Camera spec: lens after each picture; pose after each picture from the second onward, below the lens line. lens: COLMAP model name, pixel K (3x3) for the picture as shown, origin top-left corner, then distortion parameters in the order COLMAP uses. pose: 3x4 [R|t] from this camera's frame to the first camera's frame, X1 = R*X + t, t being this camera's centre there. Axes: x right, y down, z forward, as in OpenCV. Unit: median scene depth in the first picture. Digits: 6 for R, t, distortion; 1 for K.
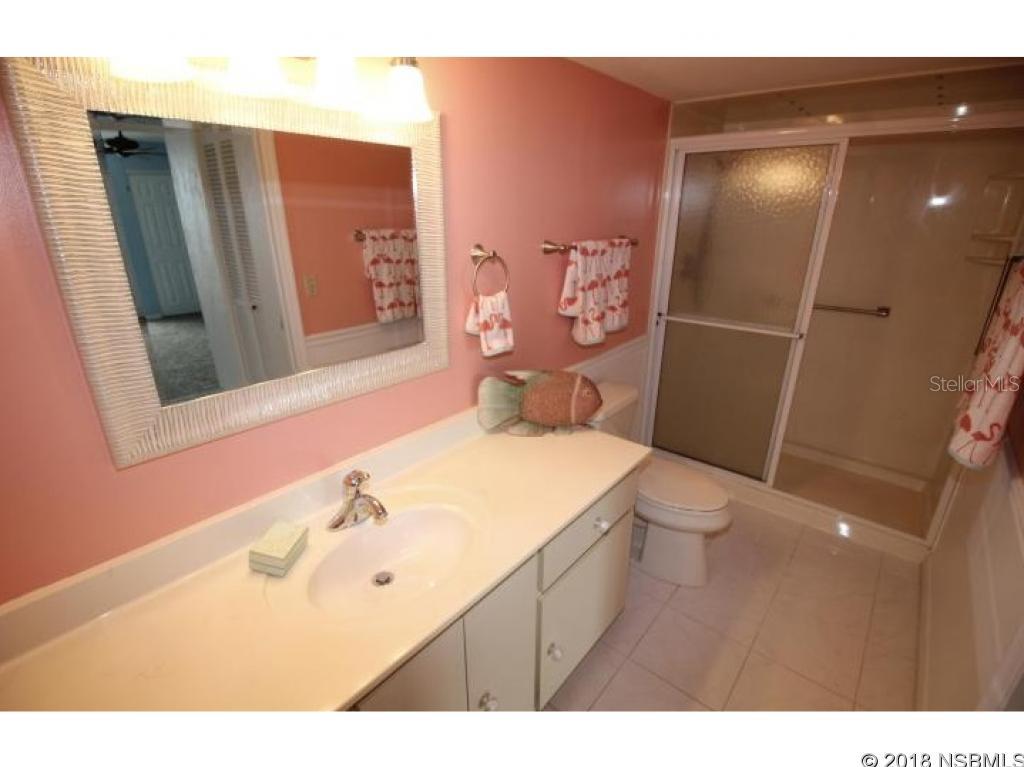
lens RADIAL K [[476.3, 0, 508.2], [0, 476.3, 391.1], [0, 0, 1]] dist [0.002055, -0.015275]
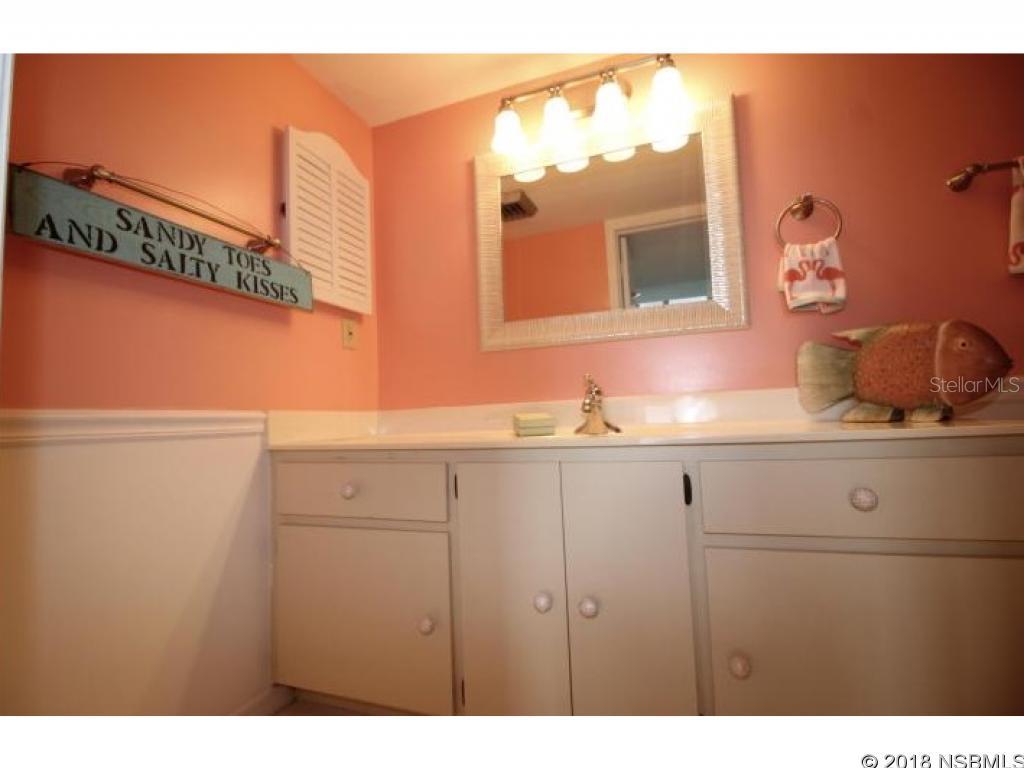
lens RADIAL K [[476.3, 0, 508.2], [0, 476.3, 391.6], [0, 0, 1]] dist [0.002055, -0.015275]
pose [[0.324443, -0.074465, -0.942970, 0.540075], [-0.303375, 0.936041, -0.178299, 0.342794], [0.895936, 0.343921, 0.281101, 0.344650]]
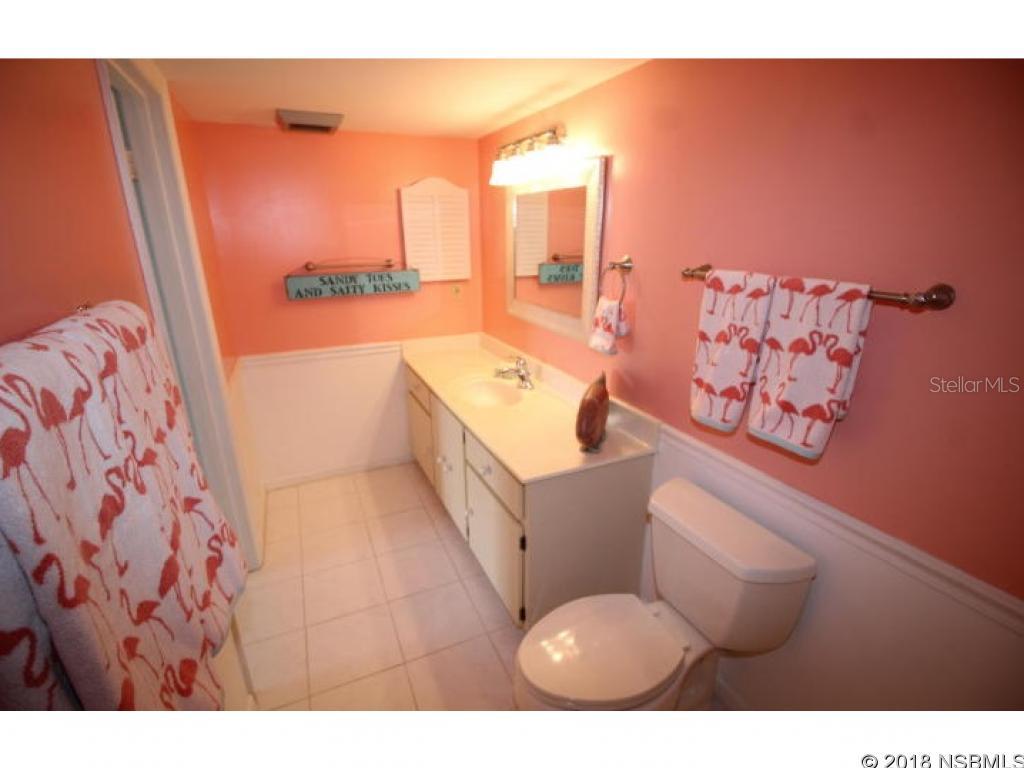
lens RADIAL K [[476.3, 0, 508.2], [0, 476.3, 391.6], [0, 0, 1]] dist [0.002055, -0.015275]
pose [[-0.432390, 0.282994, -0.856127, 1.039832], [-0.324363, 0.837095, 0.440524, -0.414341], [0.841325, 0.468174, -0.270159, 1.131573]]
